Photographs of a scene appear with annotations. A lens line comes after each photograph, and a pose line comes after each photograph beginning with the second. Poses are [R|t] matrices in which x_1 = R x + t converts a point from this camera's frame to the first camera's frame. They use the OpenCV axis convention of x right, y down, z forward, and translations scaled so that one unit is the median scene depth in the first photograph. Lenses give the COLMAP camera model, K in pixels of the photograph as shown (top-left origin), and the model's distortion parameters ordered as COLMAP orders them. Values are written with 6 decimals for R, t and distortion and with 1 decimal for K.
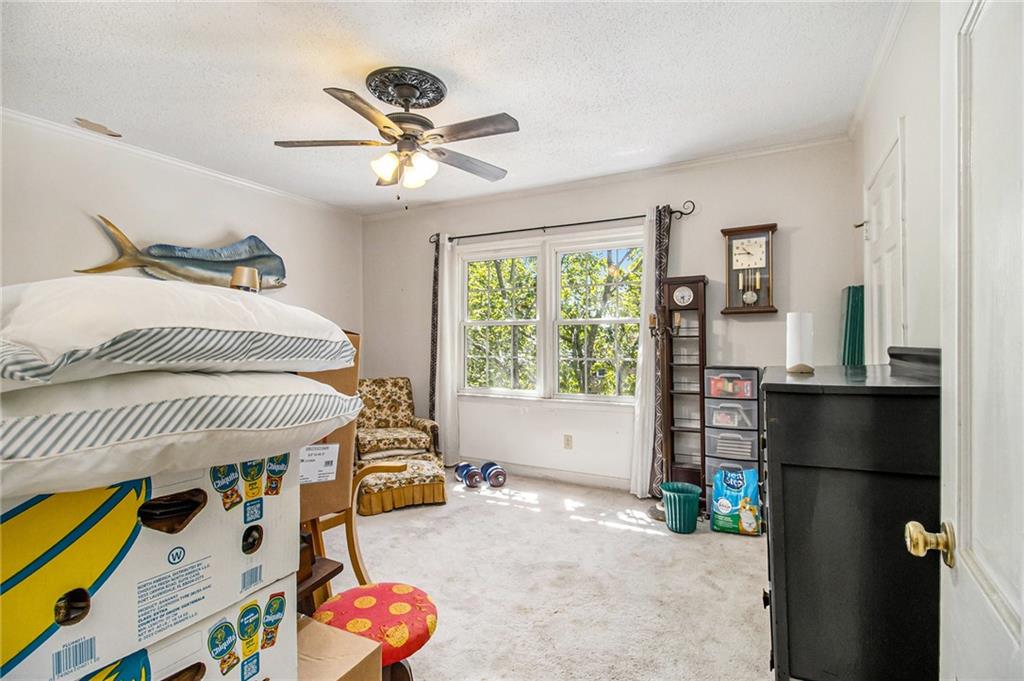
lens RADIAL K [[482.6, 0, 516.6], [0, 482.6, 339.6], [0, 0, 1]] dist [-0.008920, -0.007217]
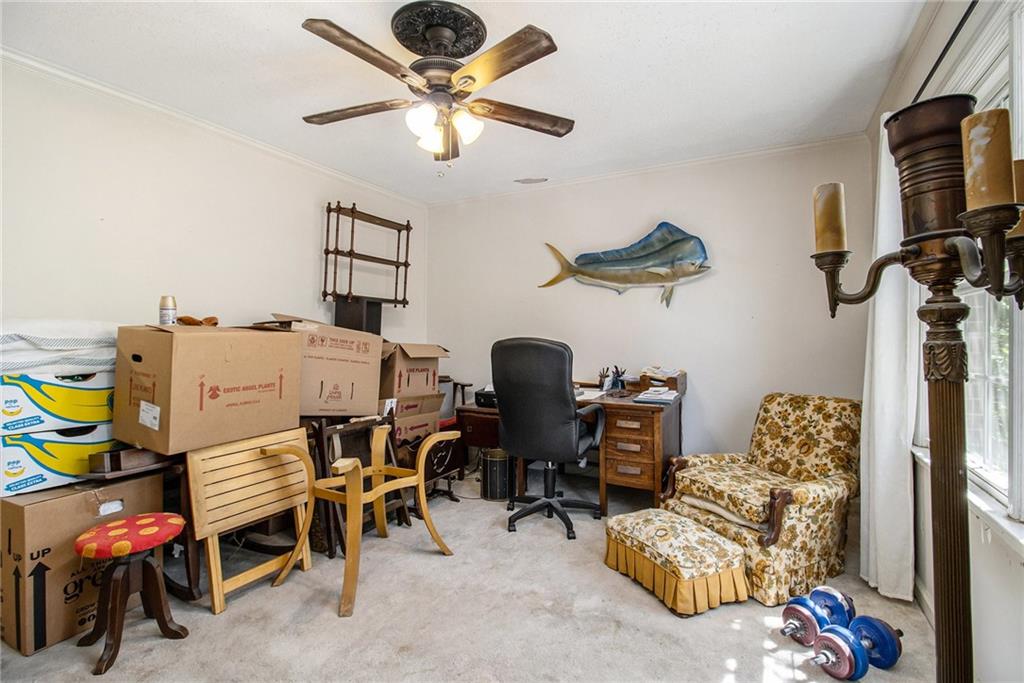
lens RADIAL K [[482.6, 0, 516.6], [0, 482.6, 343.5], [0, 0, 1]] dist [-0.008920, -0.007217]
pose [[0.002535, 0.009996, -0.999947, 0.348165], [0.008223, 0.999916, 0.010016, 0.004789], [0.999963, -0.008248, 0.002453, 0.662592]]
